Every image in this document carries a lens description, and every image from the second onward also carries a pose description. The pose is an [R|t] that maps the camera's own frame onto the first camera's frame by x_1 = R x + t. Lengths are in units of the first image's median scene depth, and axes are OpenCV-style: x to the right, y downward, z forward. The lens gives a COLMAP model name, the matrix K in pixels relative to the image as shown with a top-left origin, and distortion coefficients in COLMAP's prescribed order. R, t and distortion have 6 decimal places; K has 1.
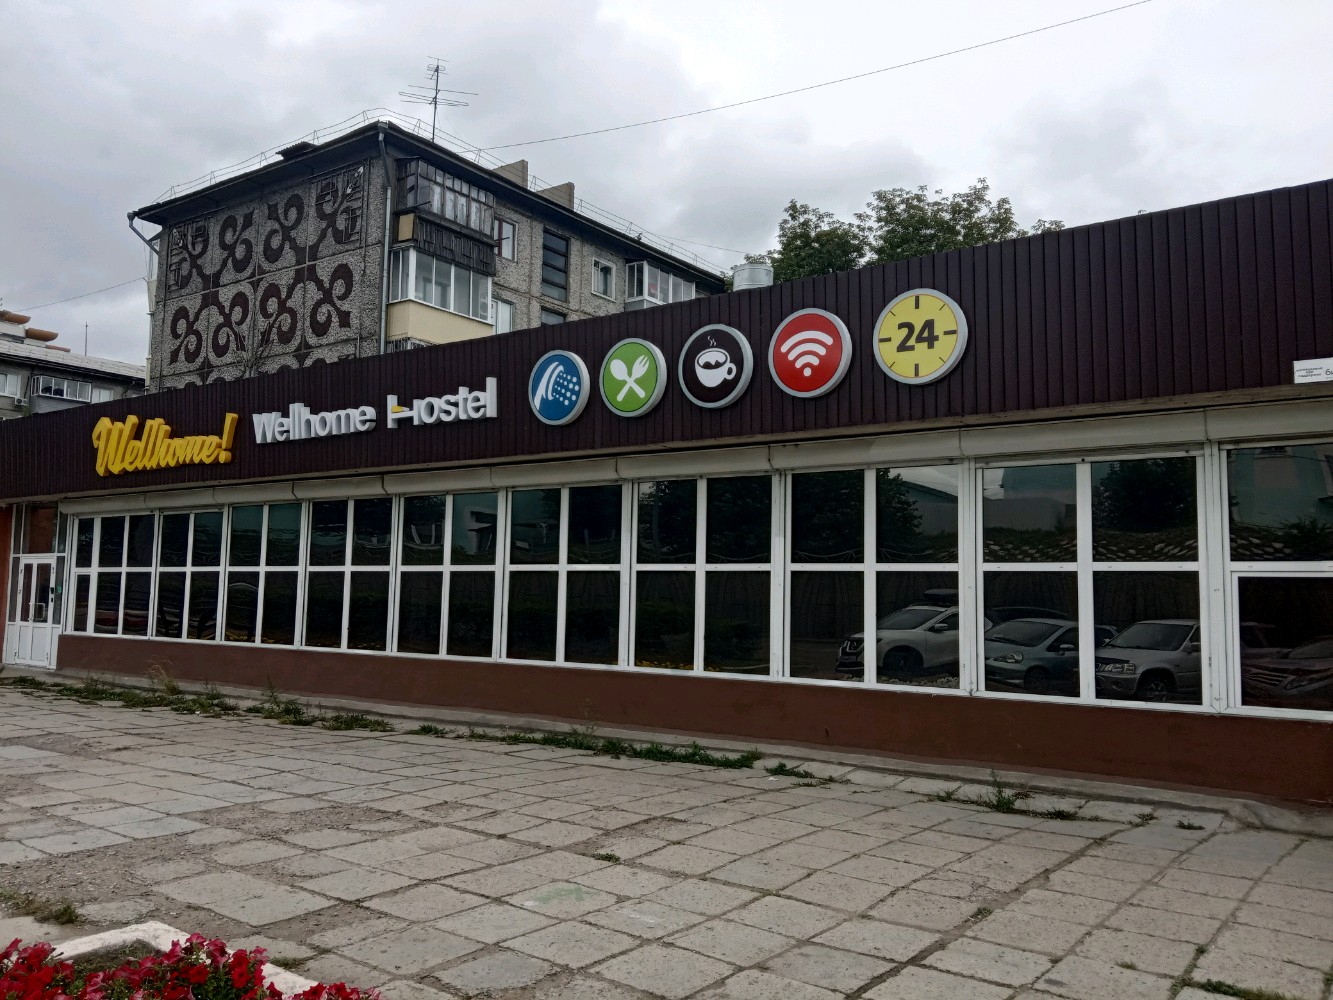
lens RADIAL K [[1066.8, 0, 683.0], [0, 1066.8, 497.6], [0, 0, 1]] dist [0.099313, -0.165016]
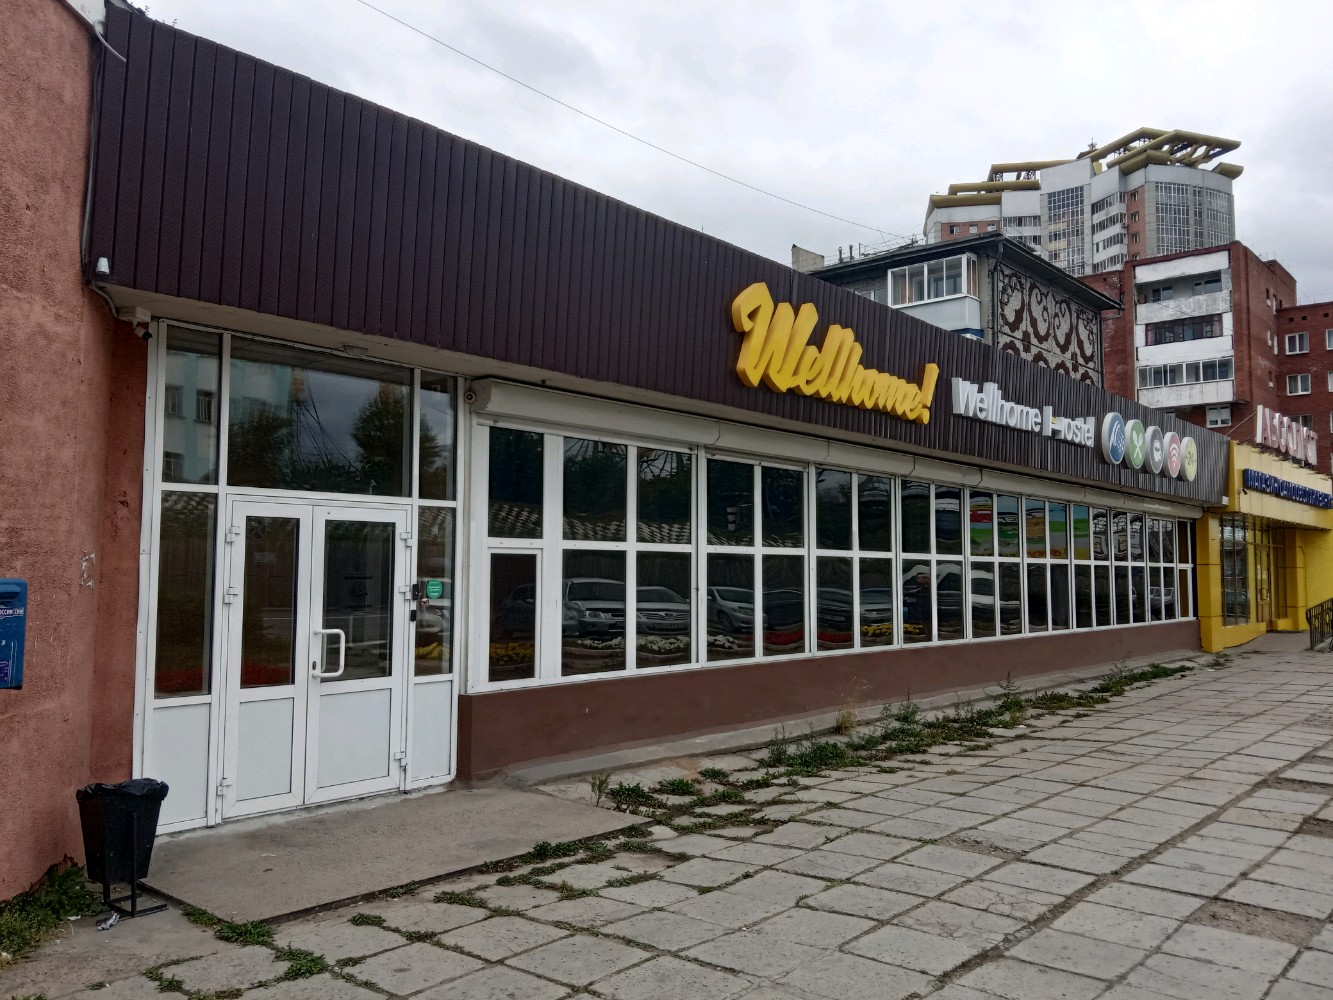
lens RADIAL K [[1066.8, 0, 683.0], [0, 1066.8, 497.6], [0, 0, 1]] dist [0.099313, -0.165016]
pose [[0.080897, 0.054384, 0.995238, -0.640040], [-0.093867, 0.994488, -0.046713, 0.039937], [-0.992293, -0.089641, 0.085556, 0.574771]]
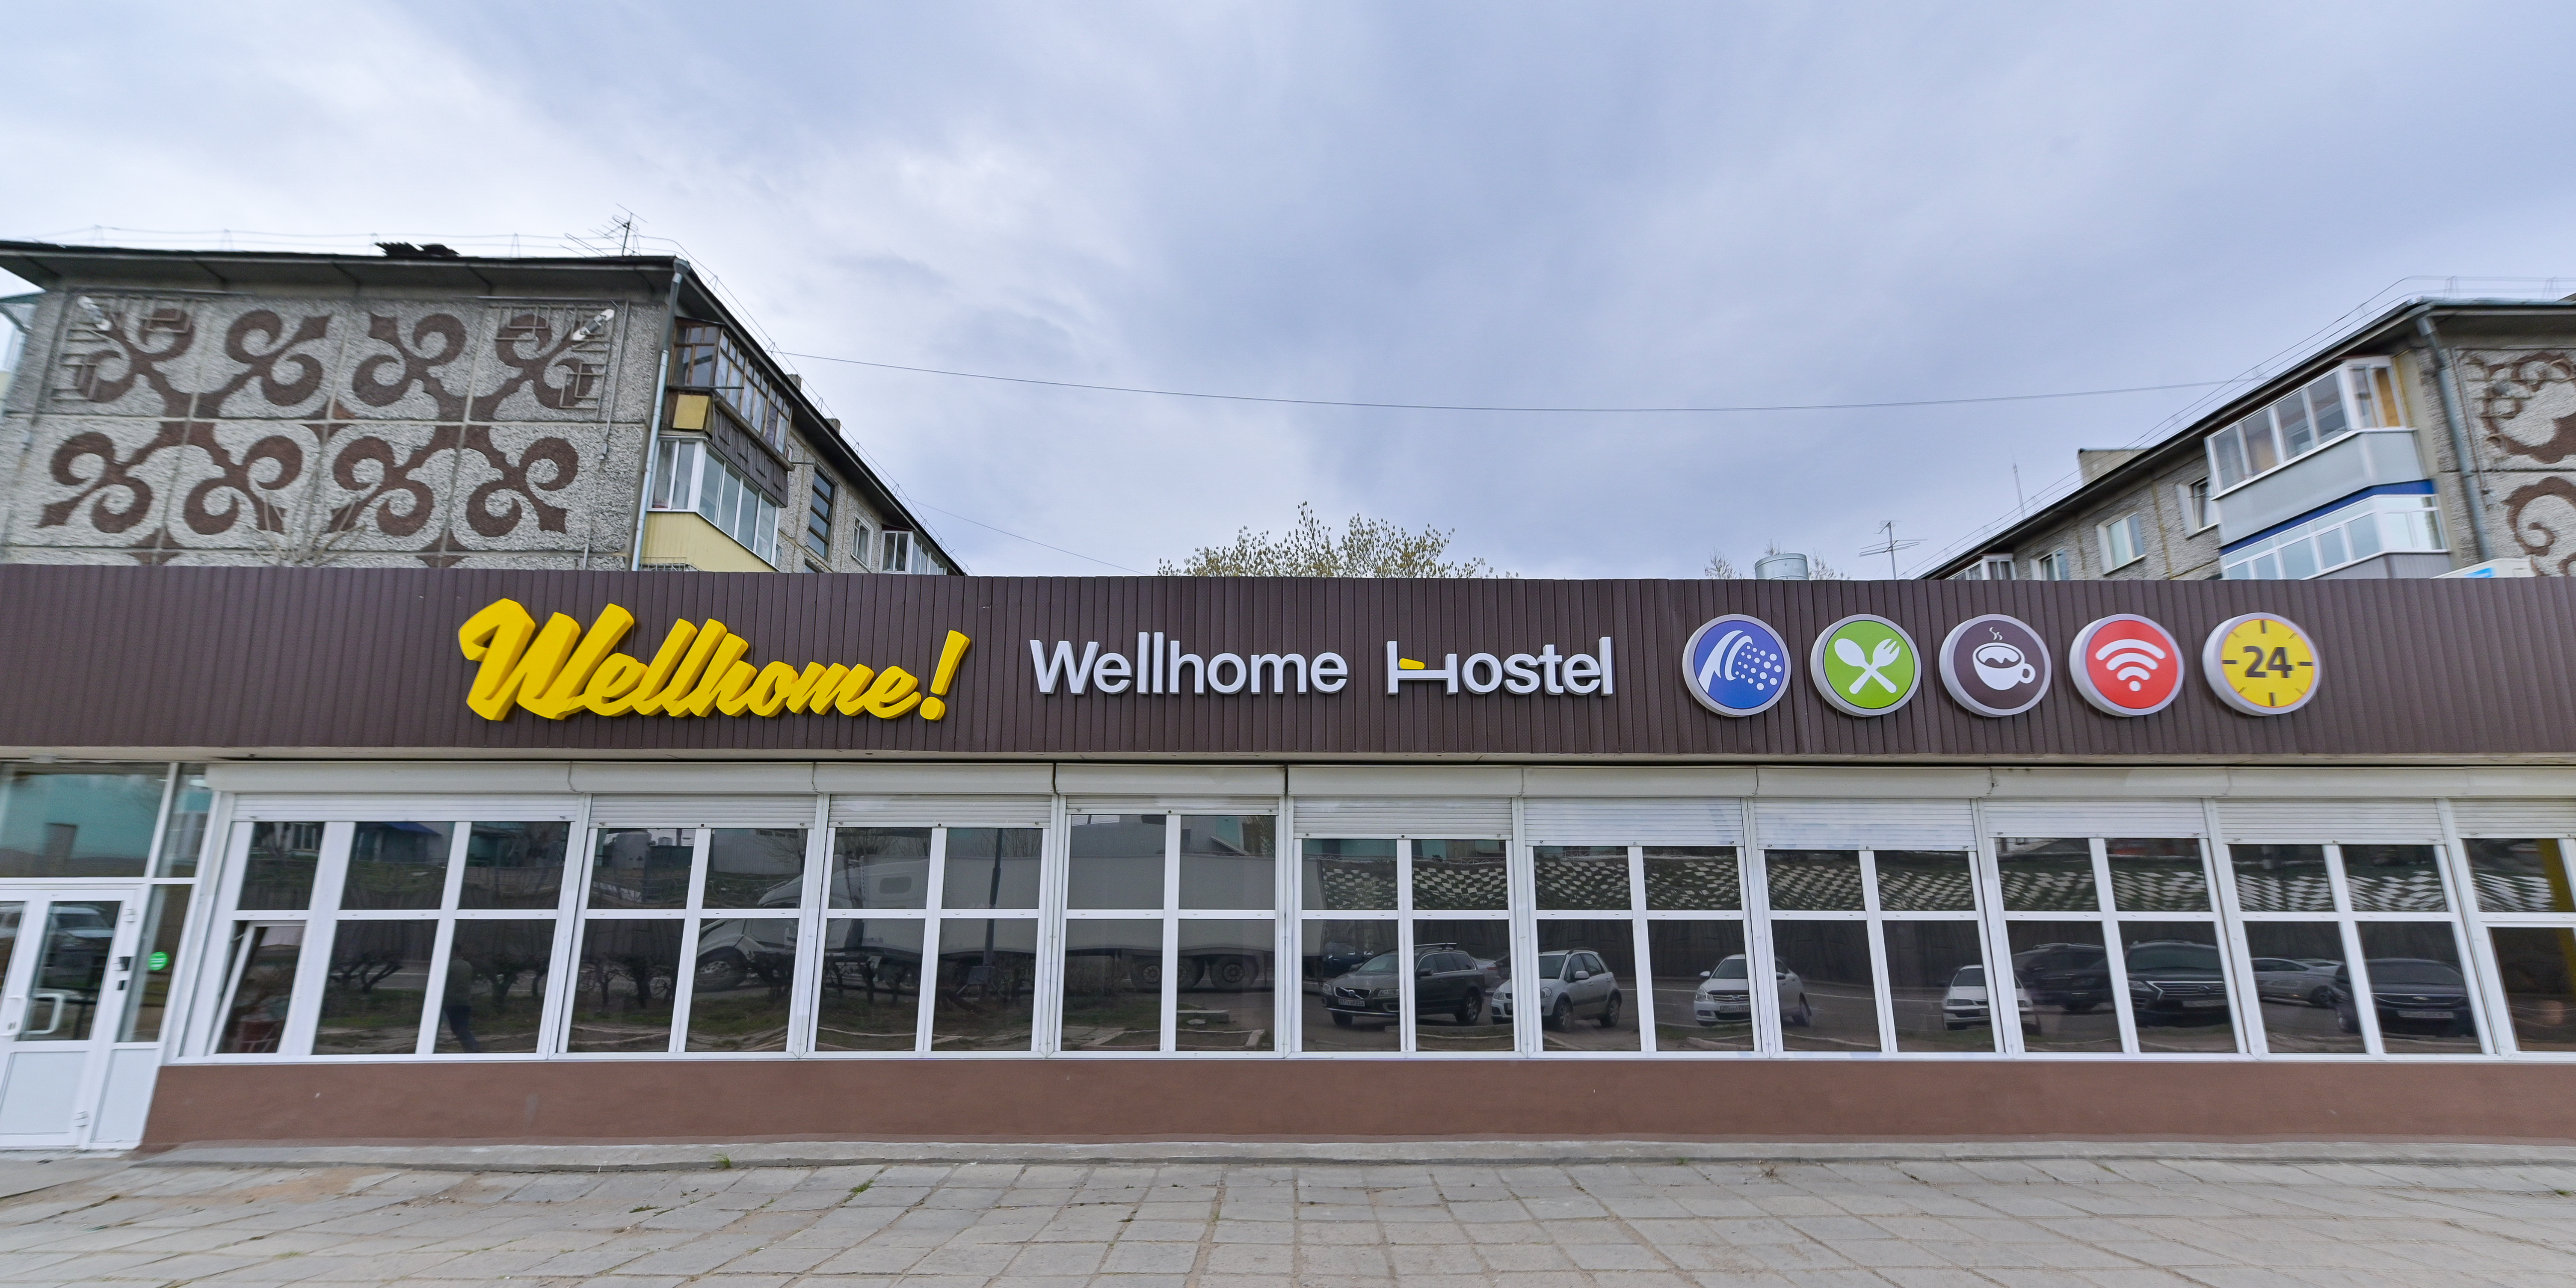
lens RADIAL K [[982.4, 0, 1295.0], [0, 982.4, 734.9], [0, 0, 1]] dist [0.019841, 0.000033]
pose [[0.806389, 0.094435, 0.583797, -0.295645], [-0.041630, 0.993784, -0.103251, 0.010502], [-0.589919, 0.058957, 0.805307, 0.252918]]
